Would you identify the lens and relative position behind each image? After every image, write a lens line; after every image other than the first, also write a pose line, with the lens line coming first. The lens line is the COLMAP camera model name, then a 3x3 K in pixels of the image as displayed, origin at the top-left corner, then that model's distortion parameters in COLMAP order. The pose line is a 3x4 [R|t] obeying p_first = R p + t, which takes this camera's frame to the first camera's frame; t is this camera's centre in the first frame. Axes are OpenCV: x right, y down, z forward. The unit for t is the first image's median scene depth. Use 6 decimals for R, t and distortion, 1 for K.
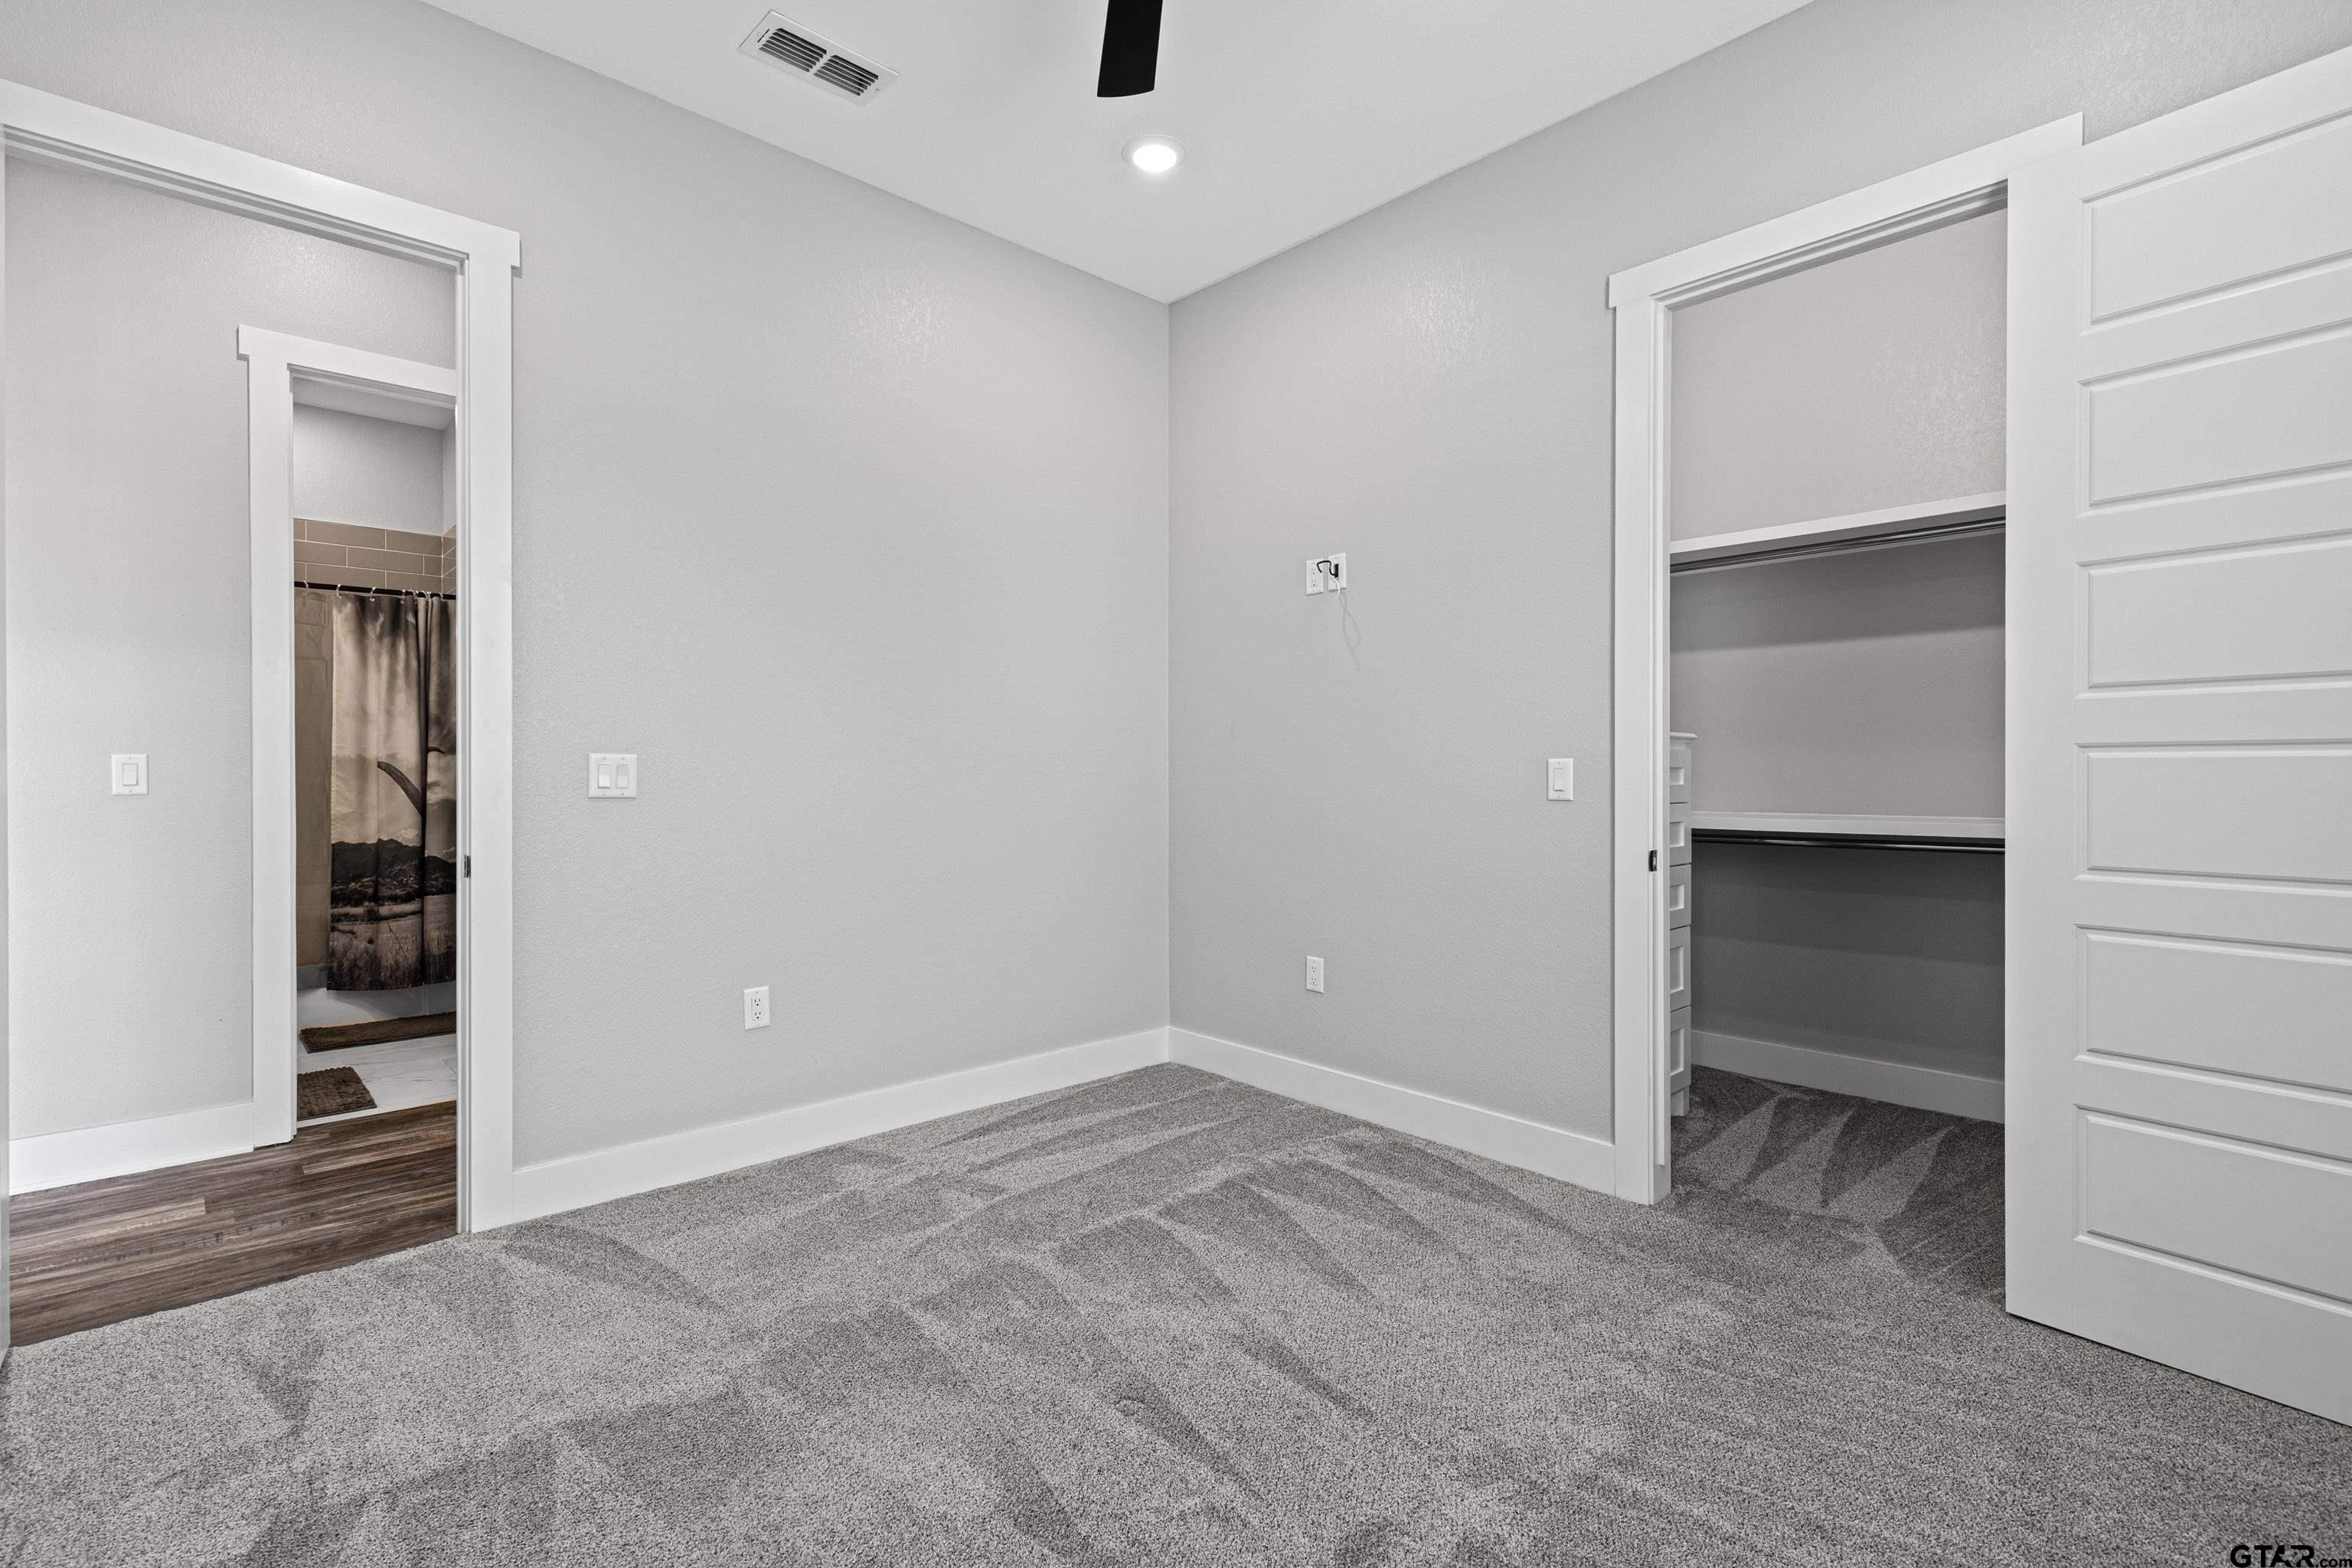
lens RADIAL K [[1082.5, 0, 1176.0], [0, 1082.5, 784.0], [0, 0, 1]] dist [0.020631, 0.000531]
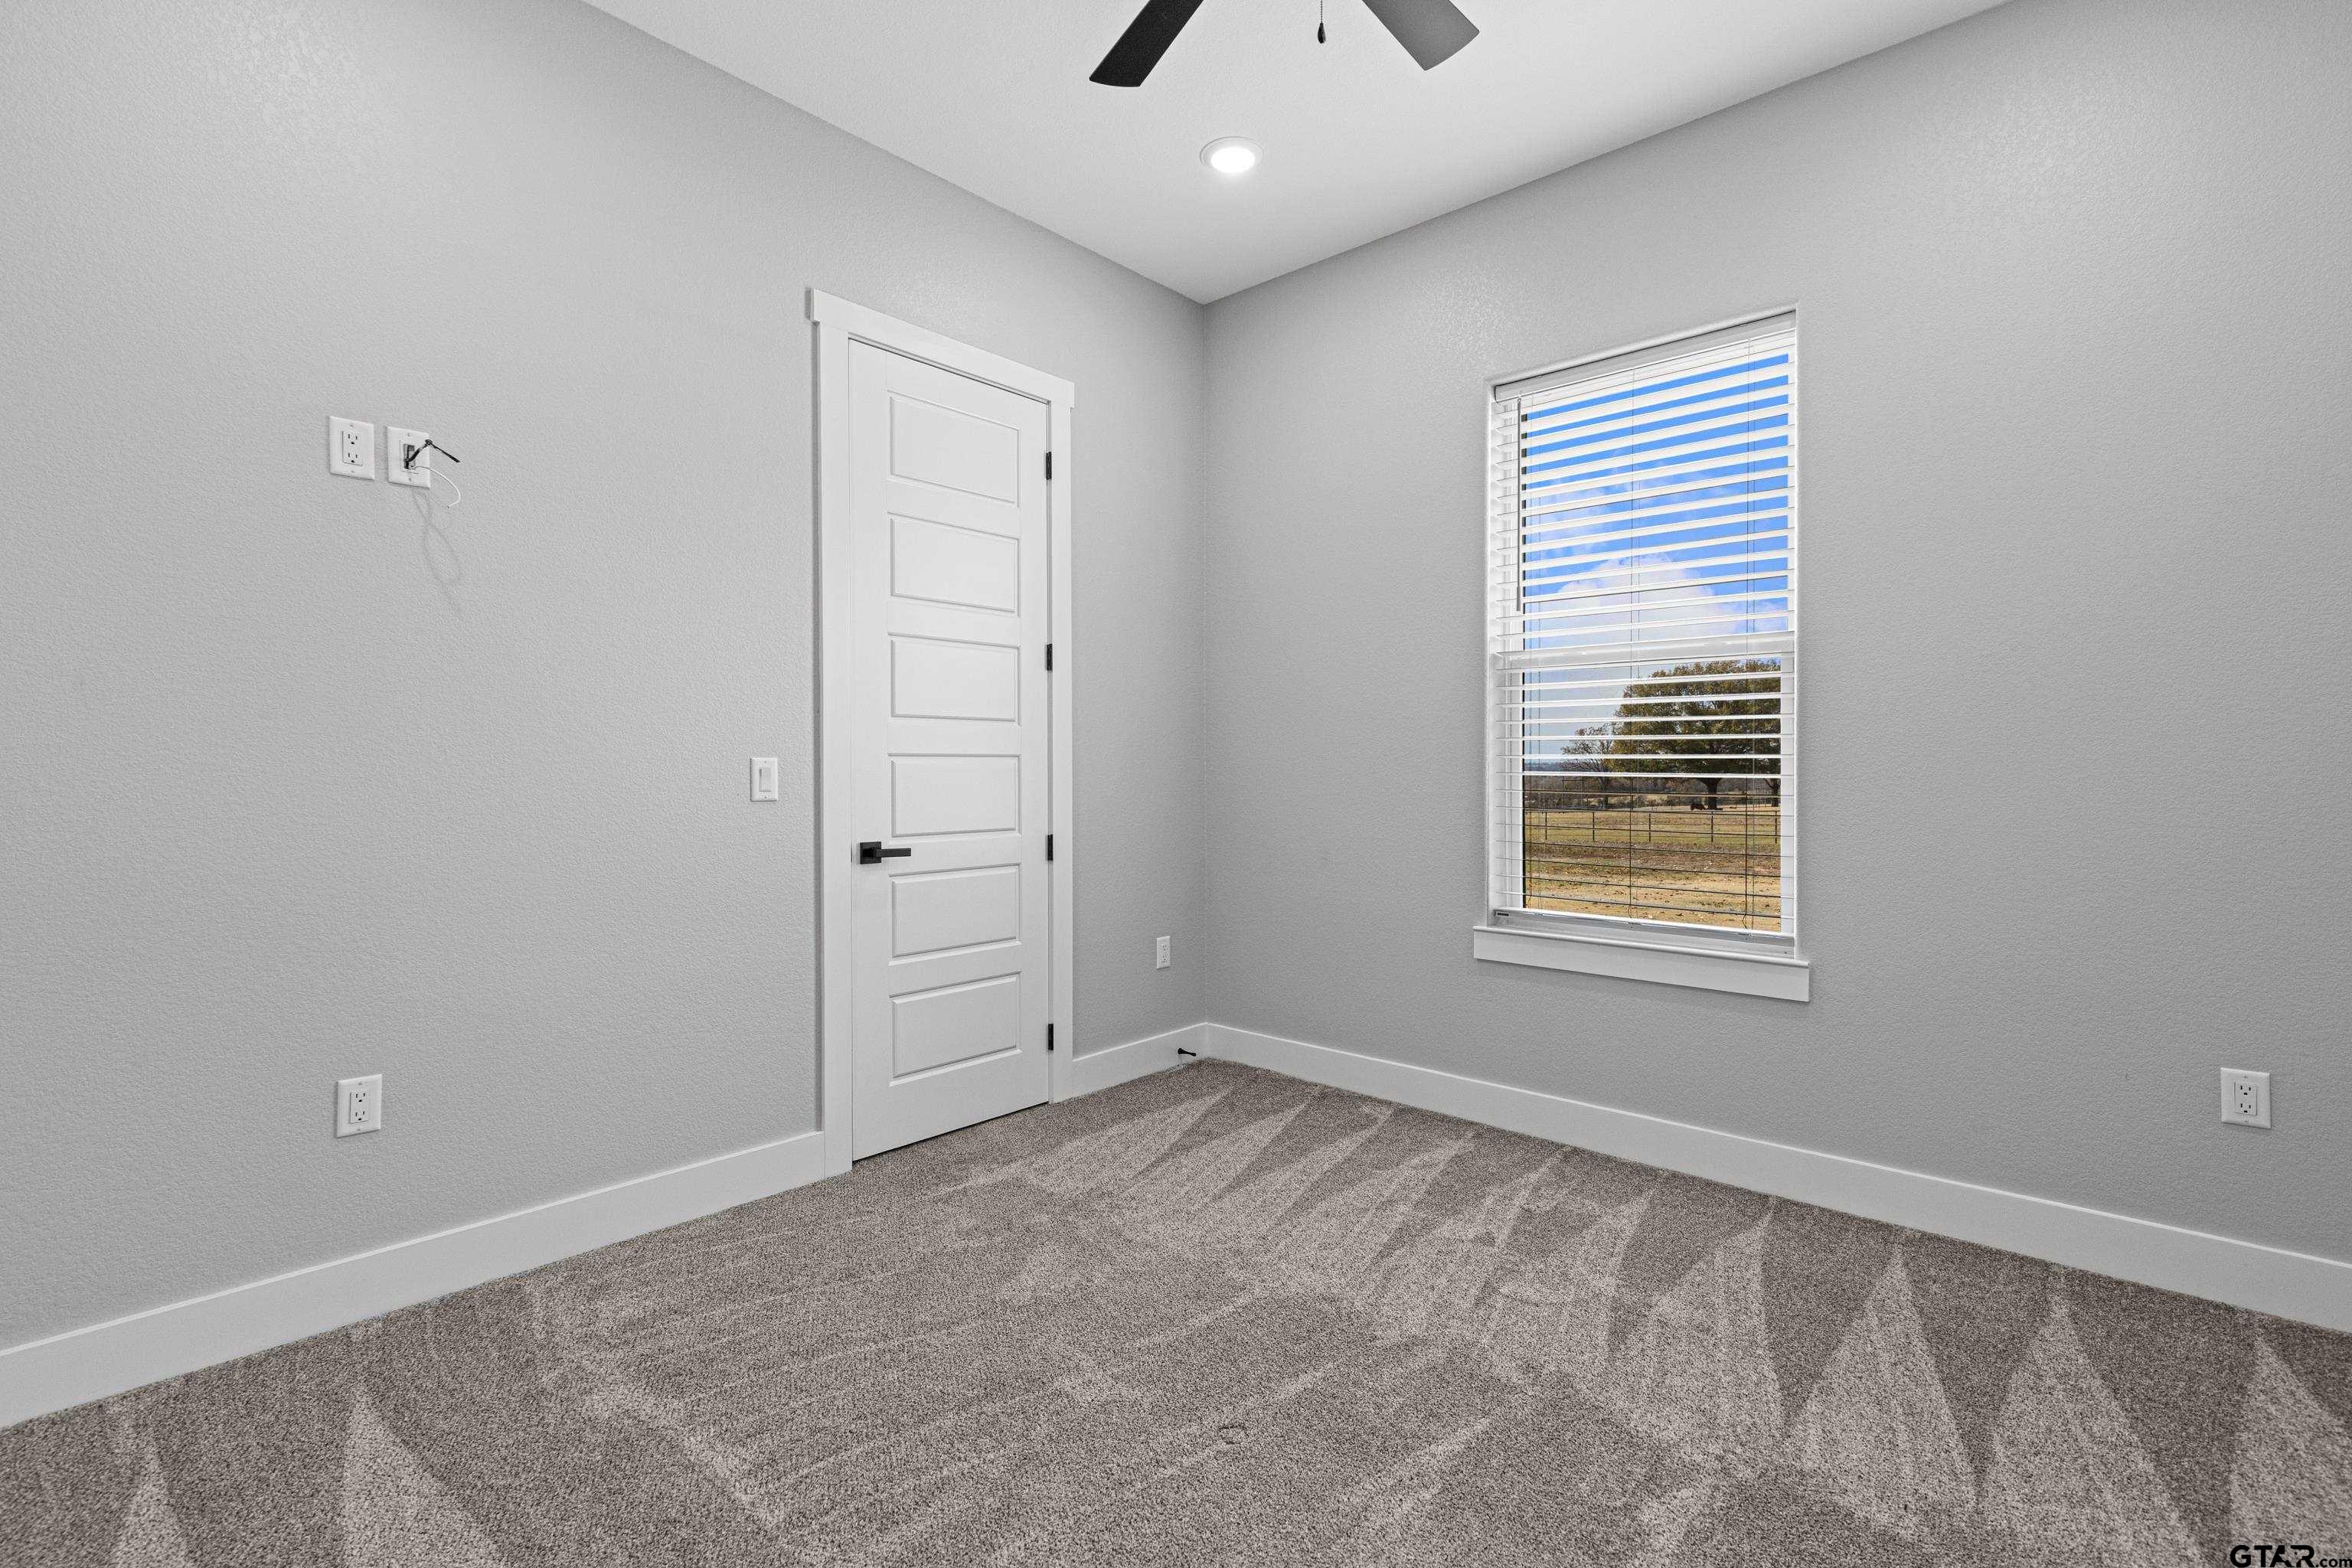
lens RADIAL K [[1082.5, 0, 1176.0], [0, 1082.5, 784.0], [0, 0, 1]] dist [0.020631, 0.000531]
pose [[-0.086110, -0.015398, 0.996167, -0.571787], [0.008617, 0.999832, 0.016200, -0.011247], [-0.996248, 0.009979, -0.085963, 0.652452]]
